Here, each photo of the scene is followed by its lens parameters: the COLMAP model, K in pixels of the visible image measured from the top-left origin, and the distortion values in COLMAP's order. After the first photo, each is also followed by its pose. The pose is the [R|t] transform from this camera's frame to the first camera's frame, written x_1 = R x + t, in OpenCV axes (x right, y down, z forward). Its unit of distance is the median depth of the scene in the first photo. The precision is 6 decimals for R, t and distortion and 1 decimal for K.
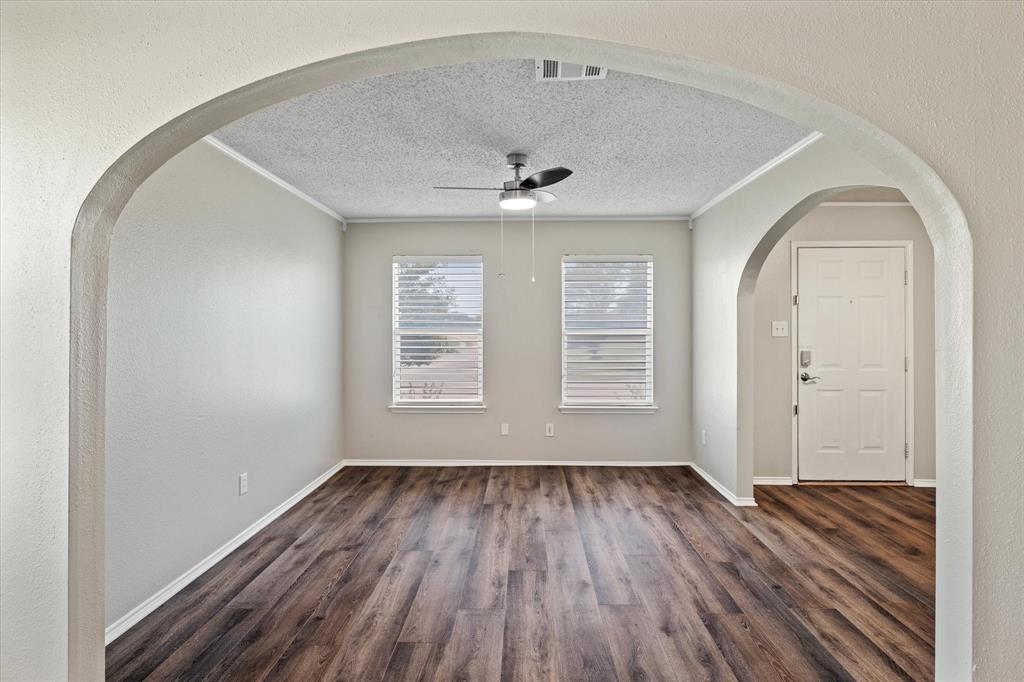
lens RADIAL K [[534.7, 0, 512.7], [0, 534.7, 333.1], [0, 0, 1]] dist [0.005686, -0.000723]
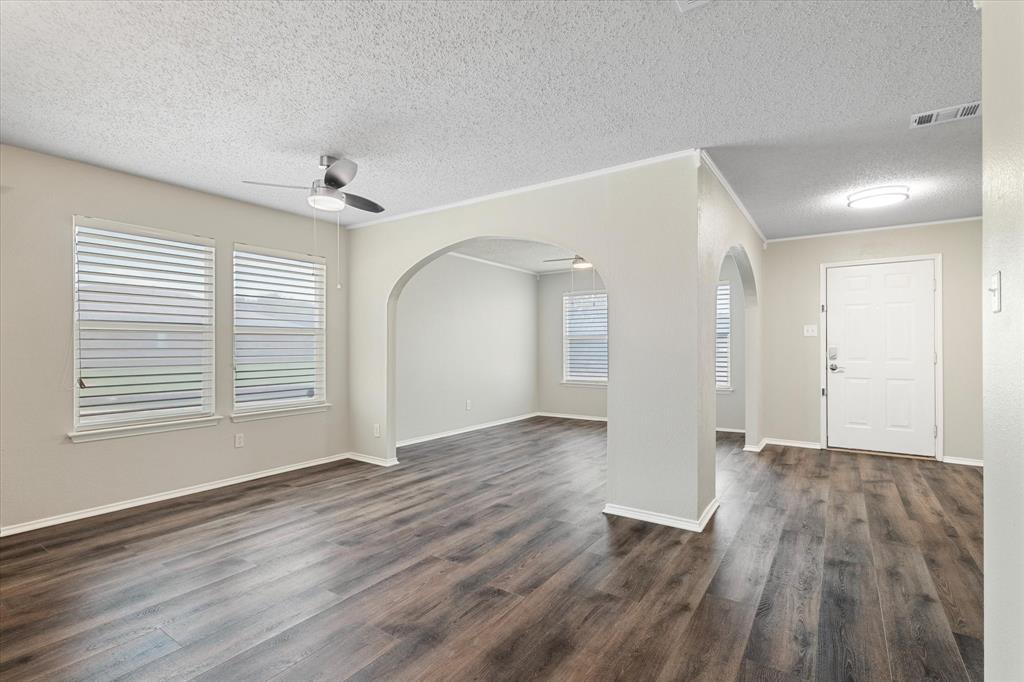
lens RADIAL K [[478.7, 0, 509.4], [0, 478.7, 348.7], [0, 0, 1]] dist [-0.001210, 0.001328]
pose [[0.831216, -0.001597, -0.555947, 0.539601], [0.000888, 0.999998, -0.001545, 0.038041], [0.555948, 0.000791, 0.831216, -0.400114]]
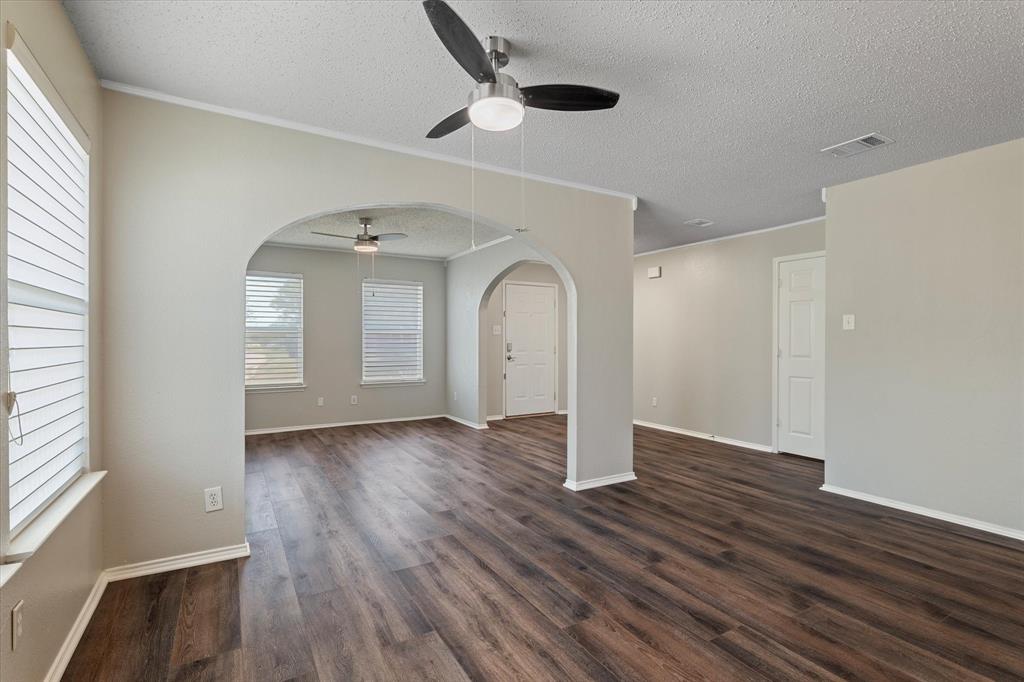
lens RADIAL K [[478.7, 0, 509.8], [0, 478.7, 346.1], [0, 0, 1]] dist [-0.001210, 0.001328]
pose [[0.853618, -0.004602, 0.520880, -0.275858], [0.001622, 0.999980, 0.006176, 0.034390], [-0.520897, -0.004427, 0.853608, -0.349272]]
